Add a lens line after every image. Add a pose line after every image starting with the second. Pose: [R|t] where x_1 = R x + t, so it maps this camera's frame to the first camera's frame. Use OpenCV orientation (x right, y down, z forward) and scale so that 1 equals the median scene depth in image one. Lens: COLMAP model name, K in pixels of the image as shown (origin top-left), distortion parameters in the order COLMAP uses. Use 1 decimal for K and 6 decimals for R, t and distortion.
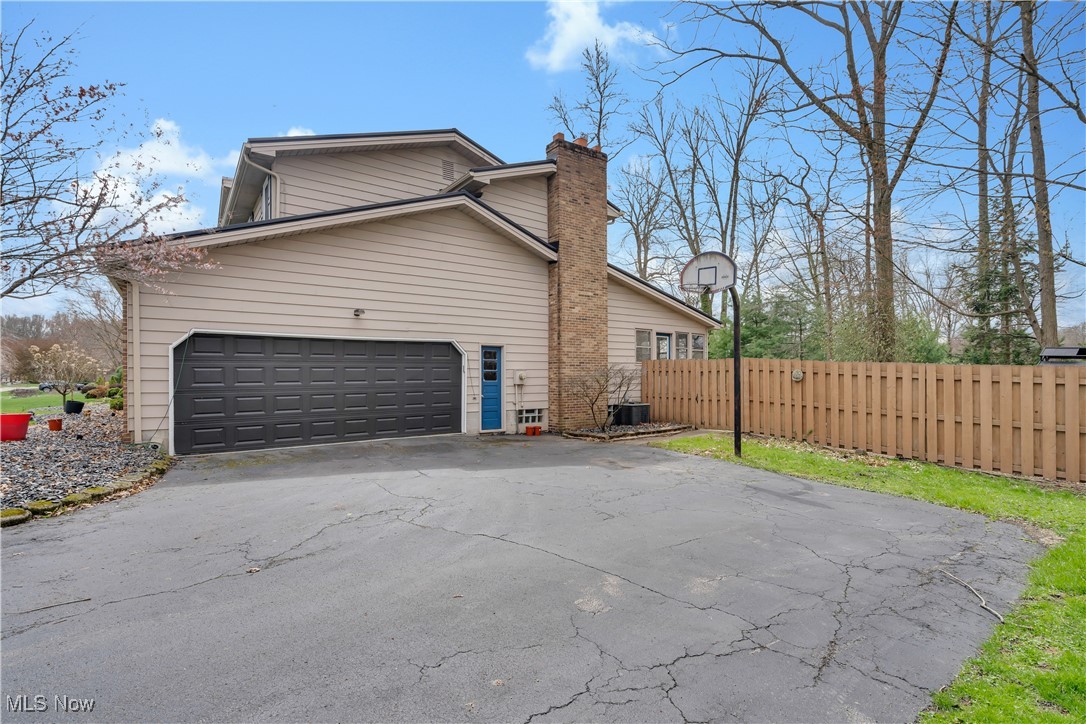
lens RADIAL K [[493.8, 0, 543.2], [0, 493.8, 378.2], [0, 0, 1]] dist [0.000098, 0.000114]
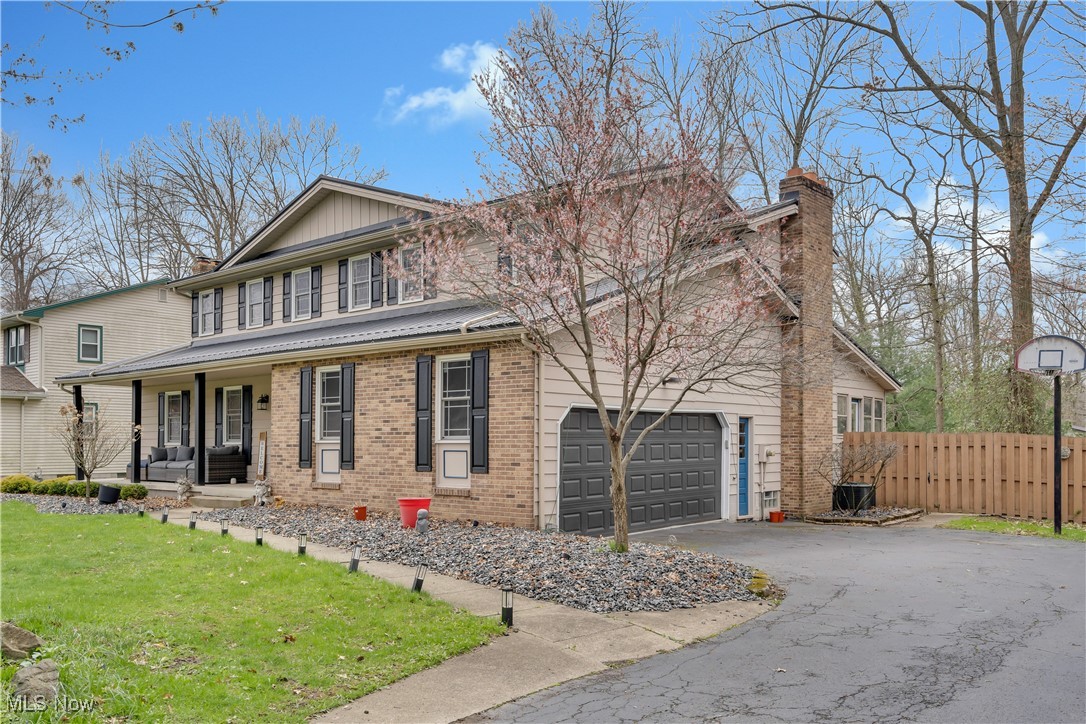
lens RADIAL K [[835.2, 0, 541.8], [0, 835.2, 433.7], [0, 0, 1]] dist [-0.008214, -0.002868]
pose [[0.980342, 0.007153, 0.197177, -0.672854], [-0.003976, 0.999856, -0.016506, -0.010307], [-0.197266, 0.015398, 0.980229, -0.315352]]
